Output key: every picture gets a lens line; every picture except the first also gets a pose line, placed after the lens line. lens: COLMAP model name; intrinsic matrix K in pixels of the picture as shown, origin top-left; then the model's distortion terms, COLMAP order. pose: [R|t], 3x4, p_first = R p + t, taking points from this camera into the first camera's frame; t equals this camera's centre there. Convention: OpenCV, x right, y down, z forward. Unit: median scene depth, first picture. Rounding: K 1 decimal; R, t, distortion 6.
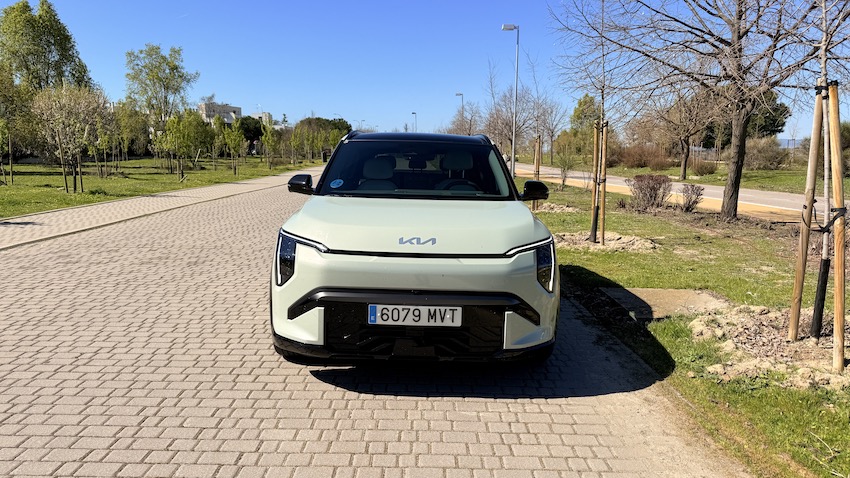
lens RADIAL K [[601.2, 0, 432.6], [0, 601.2, 236.3], [0, 0, 1]] dist [0.069075, -0.098363]
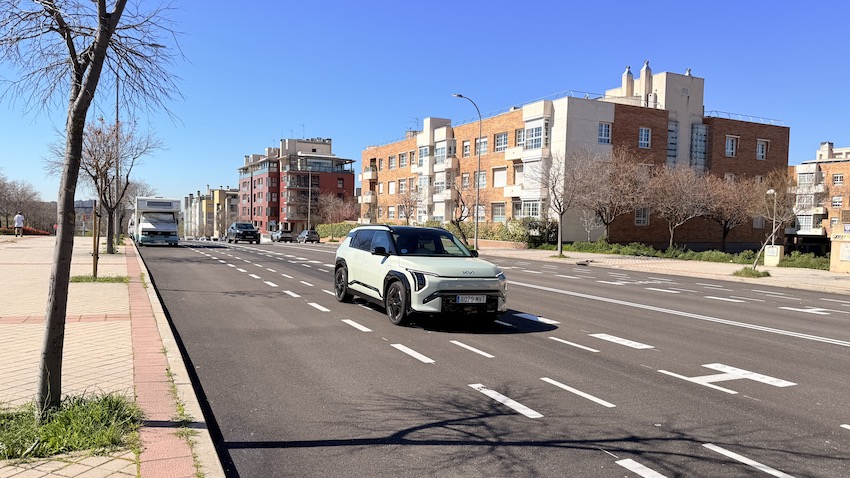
lens RADIAL K [[601.2, 0, 427.4], [0, 601.2, 240.5], [0, 0, 1]] dist [0.069075, -0.098363]
pose [[0.899936, 0.005004, 0.435992, -1.360058], [0.039380, 0.994915, -0.092703, 0.108392], [-0.434239, 0.100596, 0.895163, -1.343006]]
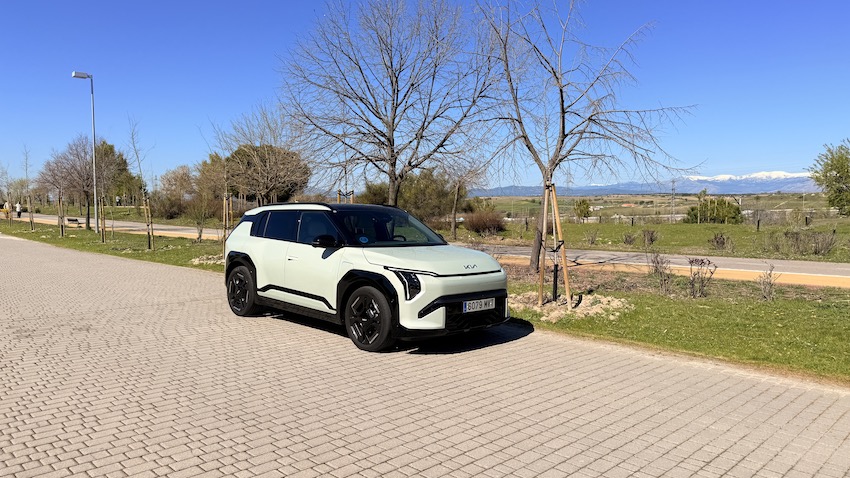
lens RADIAL K [[601.2, 0, 426.8], [0, 601.2, 230.8], [0, 0, 1]] dist [0.069075, -0.098363]
pose [[0.716348, -0.035259, 0.696851, -1.434490], [0.097398, 0.993997, -0.049829, -0.023865], [-0.690911, 0.103567, 0.715483, -0.272882]]
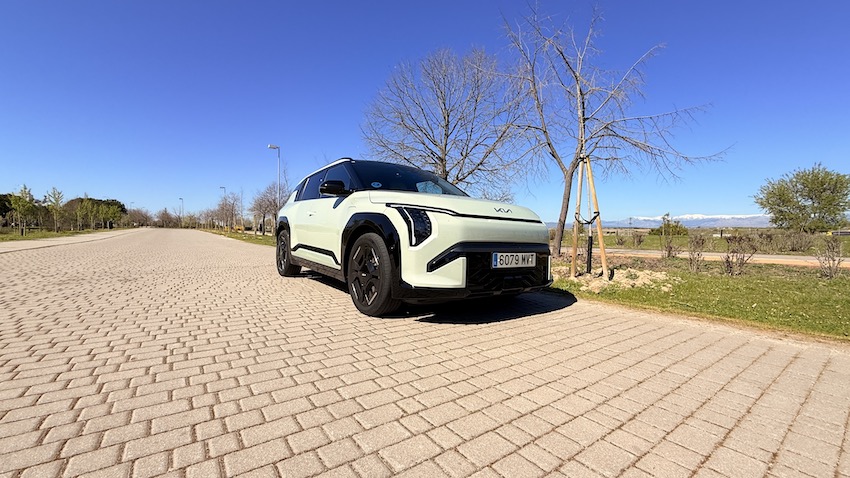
lens RADIAL K [[341.0, 0, 421.6], [0, 341.0, 237.1], [0, 0, 1]] dist [-0.004470, 0.000338]
pose [[0.818906, -0.006917, 0.573886, -0.654992], [0.073573, 0.992942, -0.093017, 0.132652], [-0.569192, 0.118395, 0.813635, 0.448721]]
